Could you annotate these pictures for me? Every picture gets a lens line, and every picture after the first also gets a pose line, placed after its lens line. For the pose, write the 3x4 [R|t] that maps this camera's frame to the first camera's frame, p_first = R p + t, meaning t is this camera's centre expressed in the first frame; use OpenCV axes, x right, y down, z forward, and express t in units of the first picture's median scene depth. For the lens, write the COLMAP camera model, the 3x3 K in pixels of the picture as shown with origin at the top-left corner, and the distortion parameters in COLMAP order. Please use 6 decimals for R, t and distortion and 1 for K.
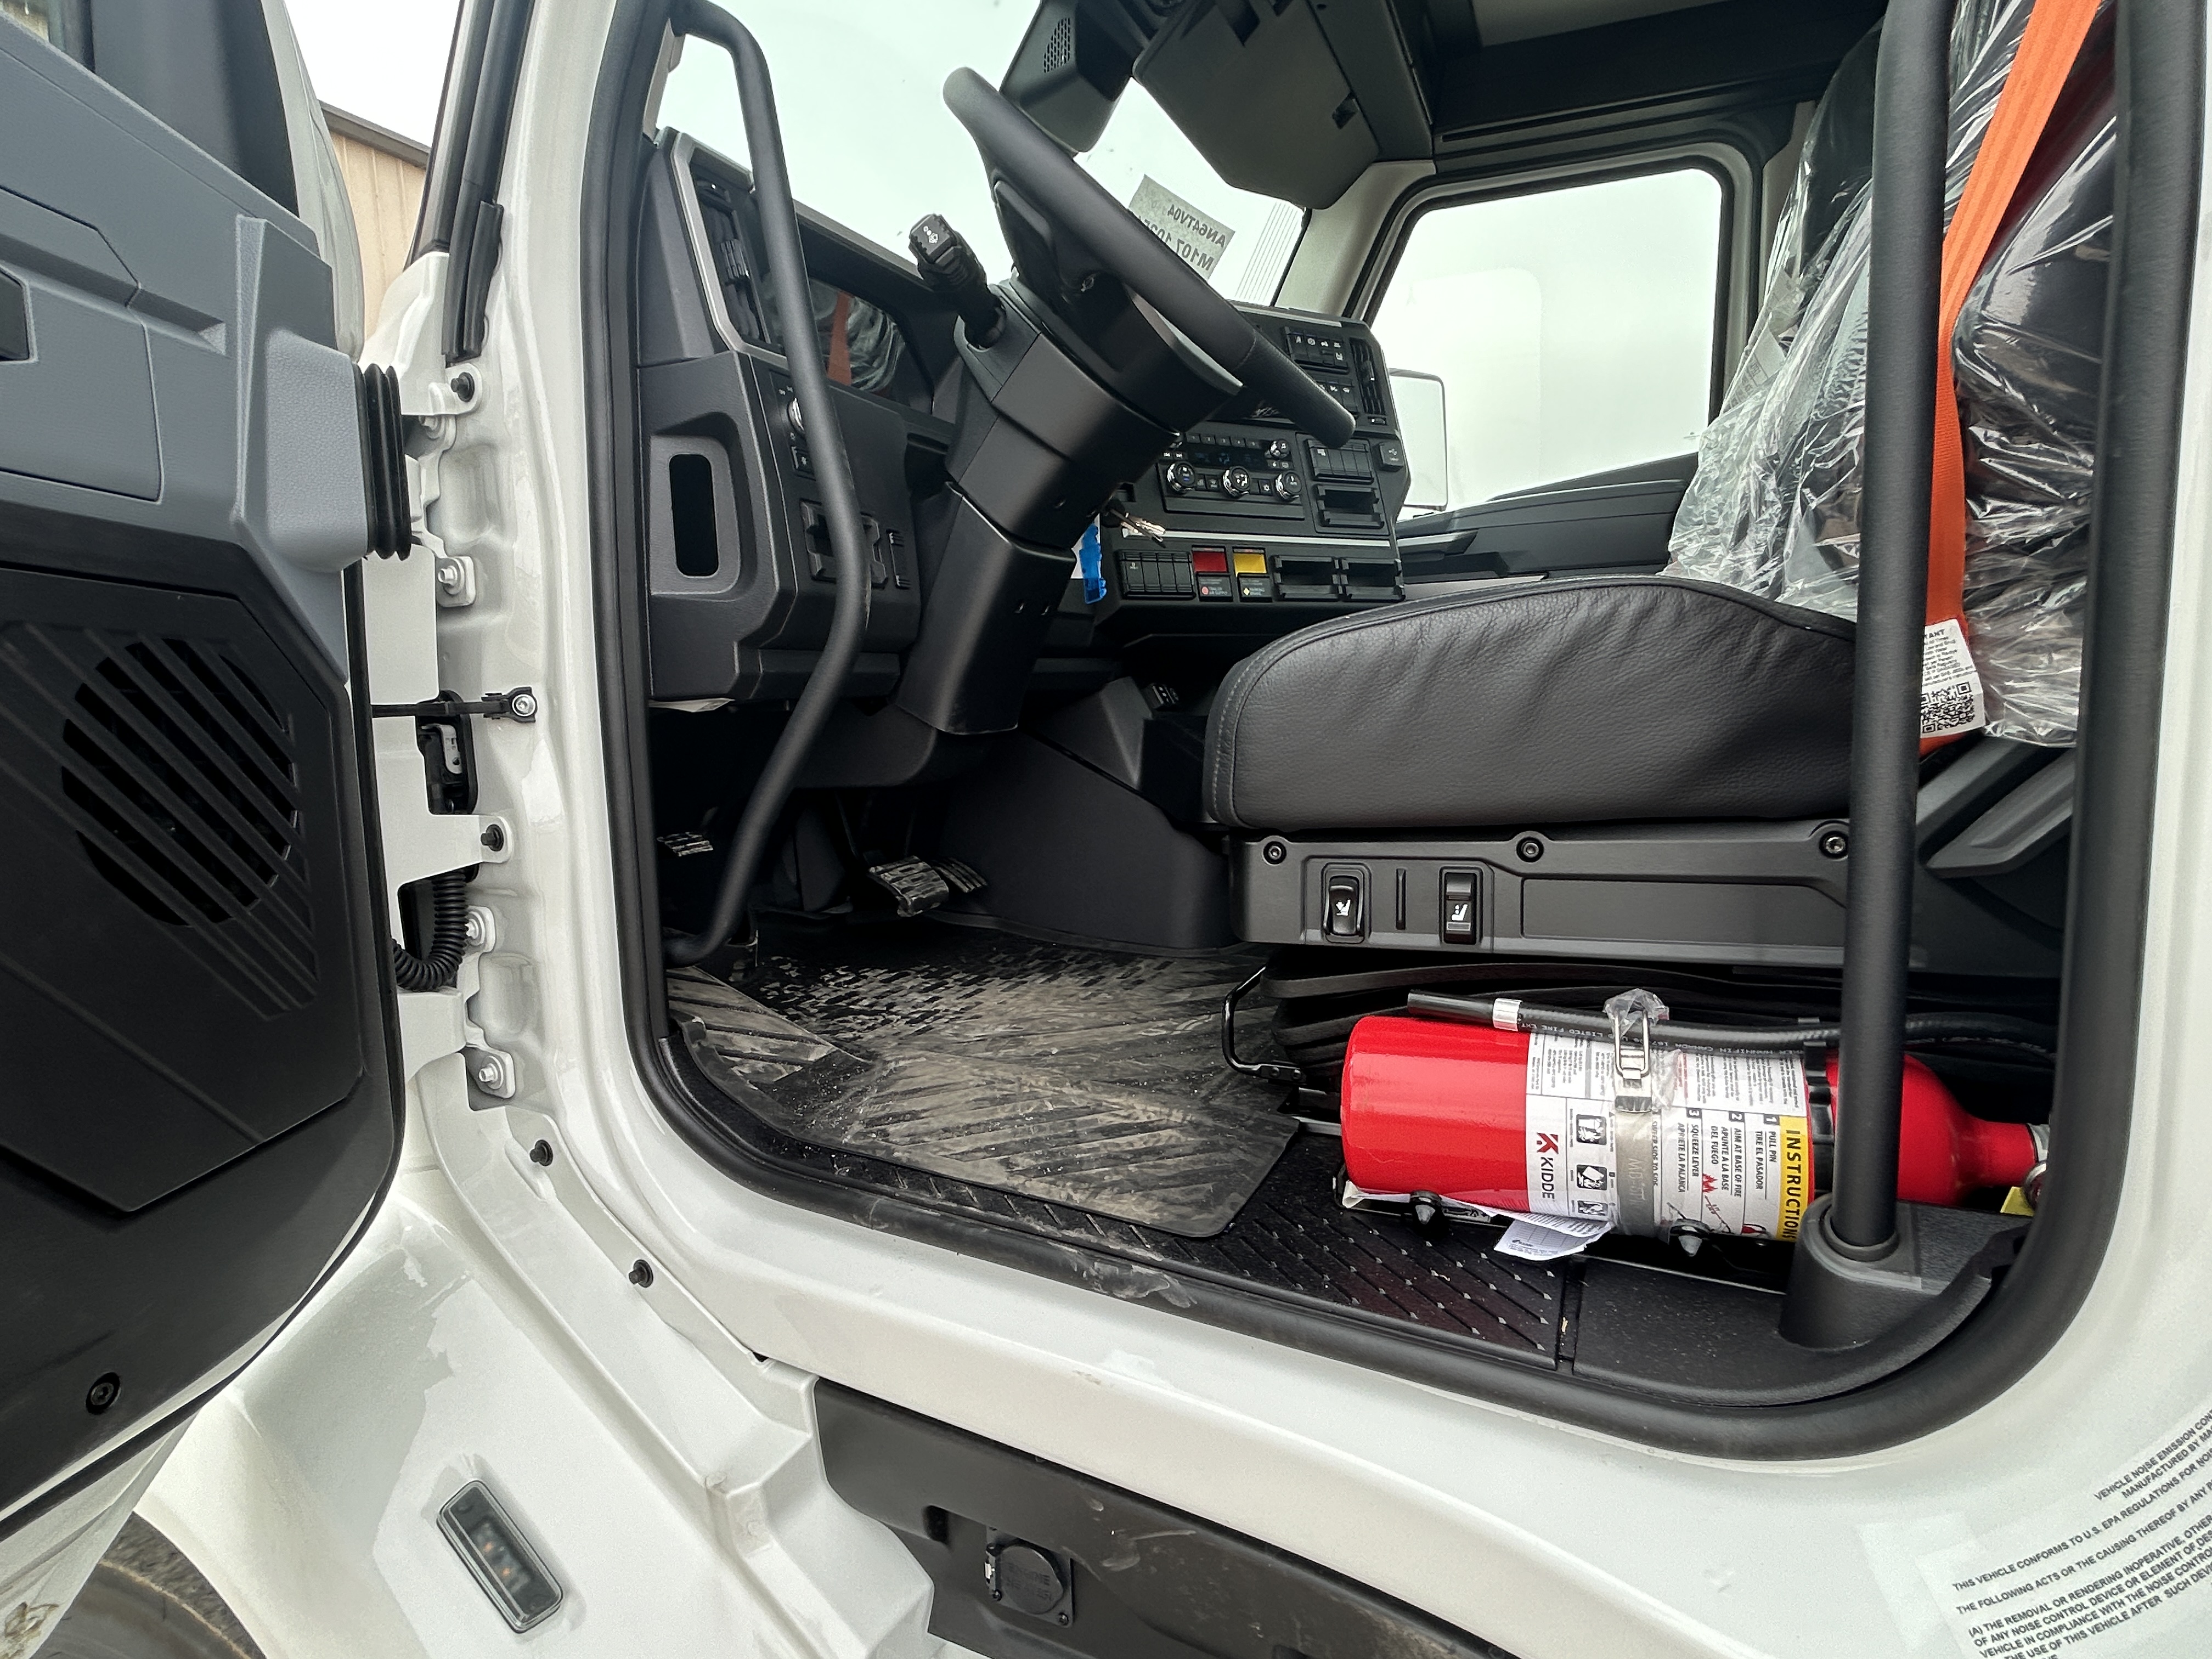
lens RADIAL K [[1140.8, 0, 1093.1], [0, 1140.8, 825.4], [0, 0, 1]] dist [-0.005721, 0.005672]
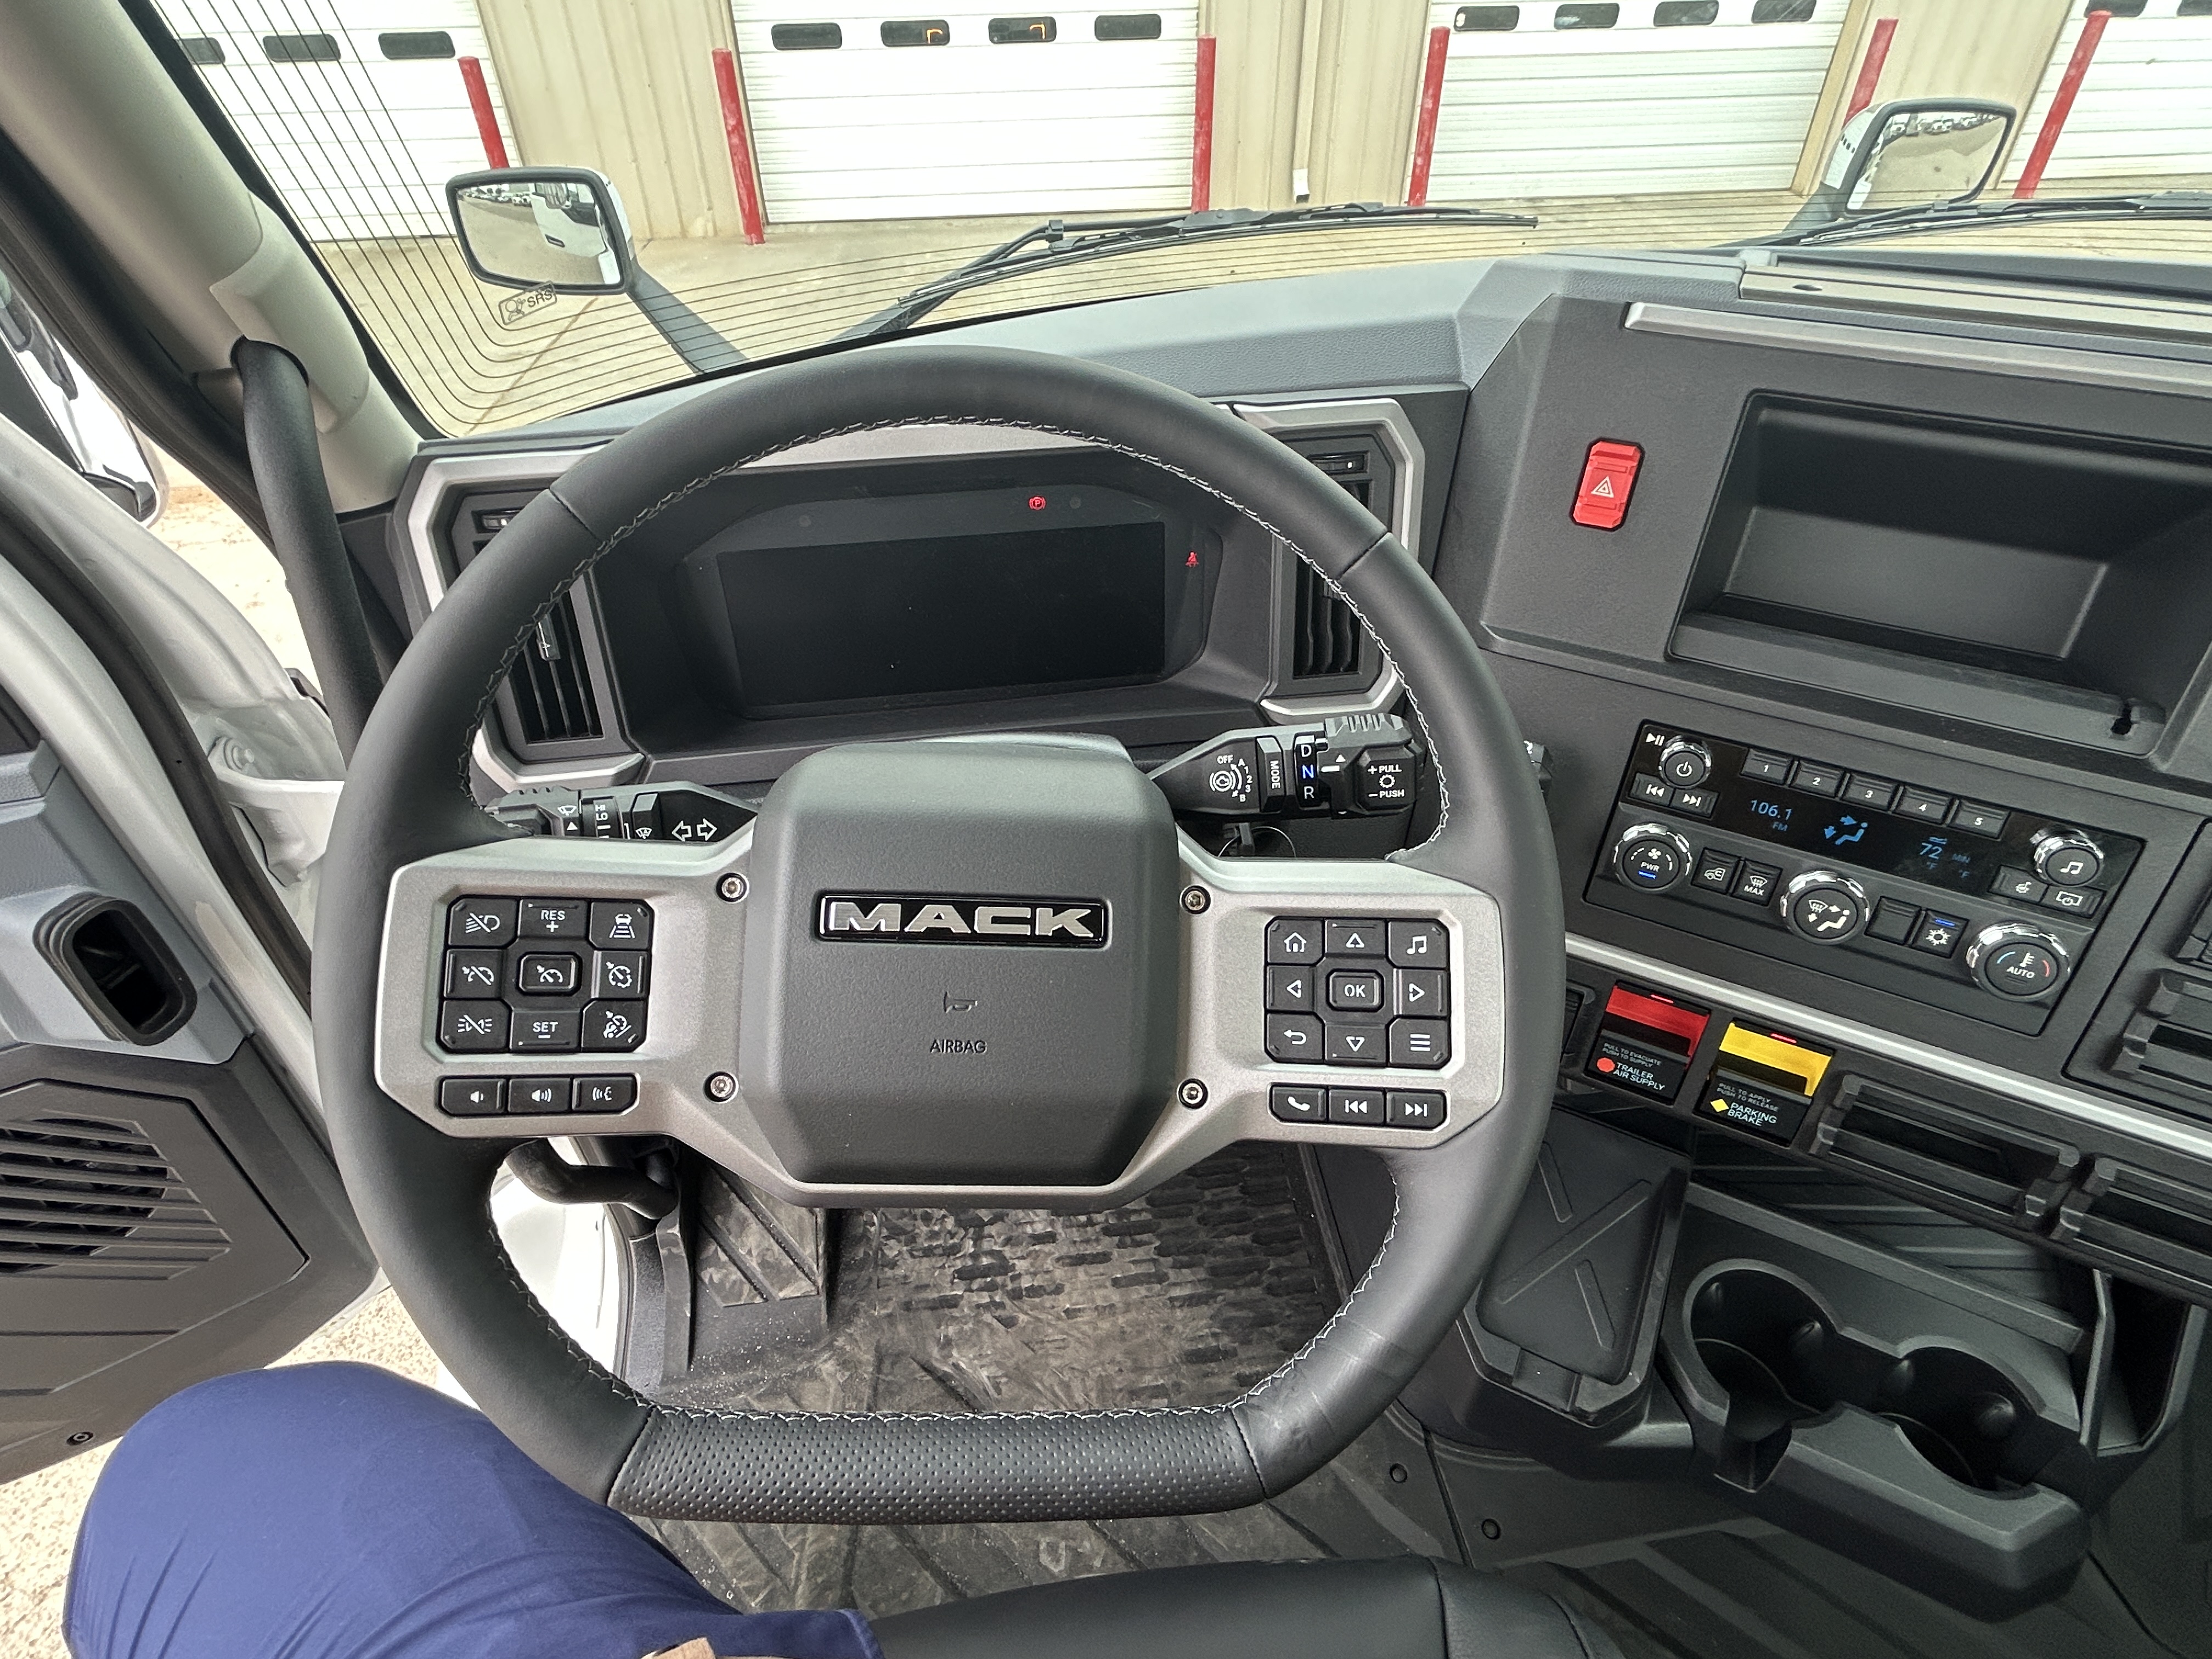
lens RADIAL K [[1137.0, 0, 1093.9], [0, 1137.0, 807.5], [0, 0, 1]] dist [-0.000380, 0.001791]
pose [[0.536725, 0.541024, -0.647471, 0.273819], [-0.100526, 0.802904, 0.587571, -0.646197], [0.837747, -0.250276, 0.485326, 0.708836]]
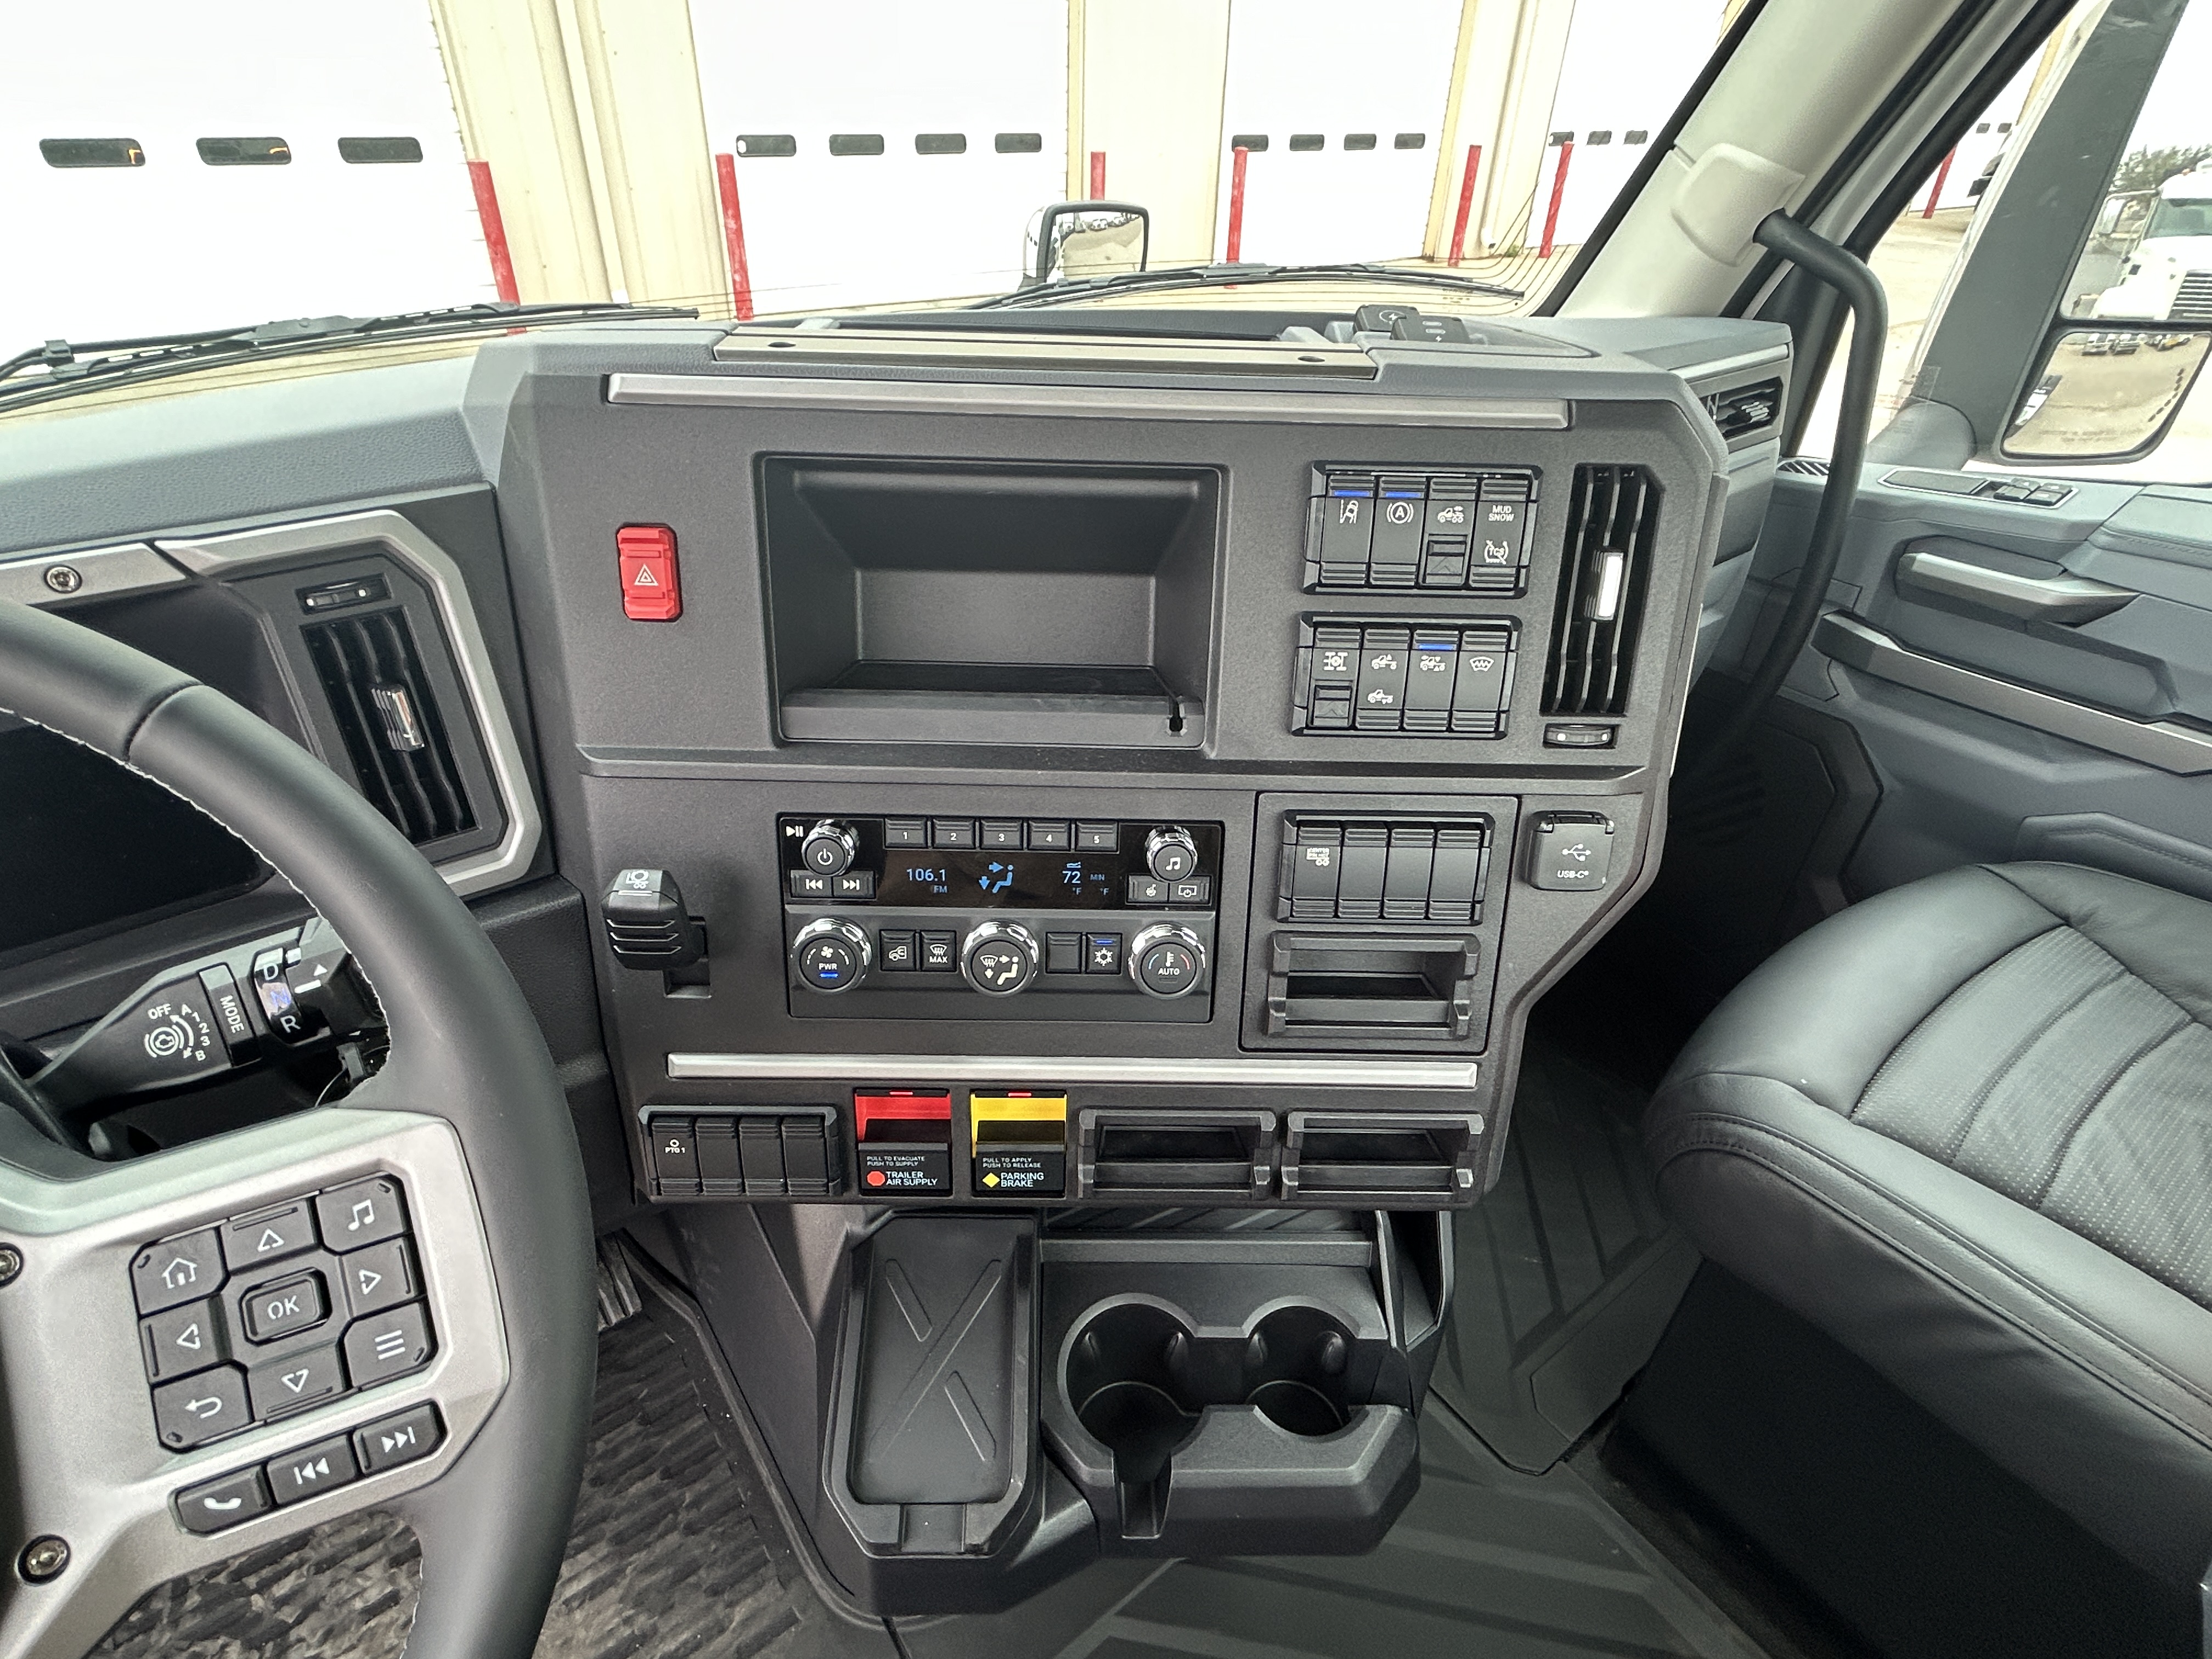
lens RADIAL K [[1137.1, 0, 1085.4], [0, 1137.1, 820.3], [0, 0, 1]] dist [0.003643, -0.000829]
pose [[0.874504, 0.313960, -0.369690, 0.336658], [-0.109400, 0.870263, 0.480285, -0.638100], [0.472518, -0.379567, 0.795396, 0.858093]]
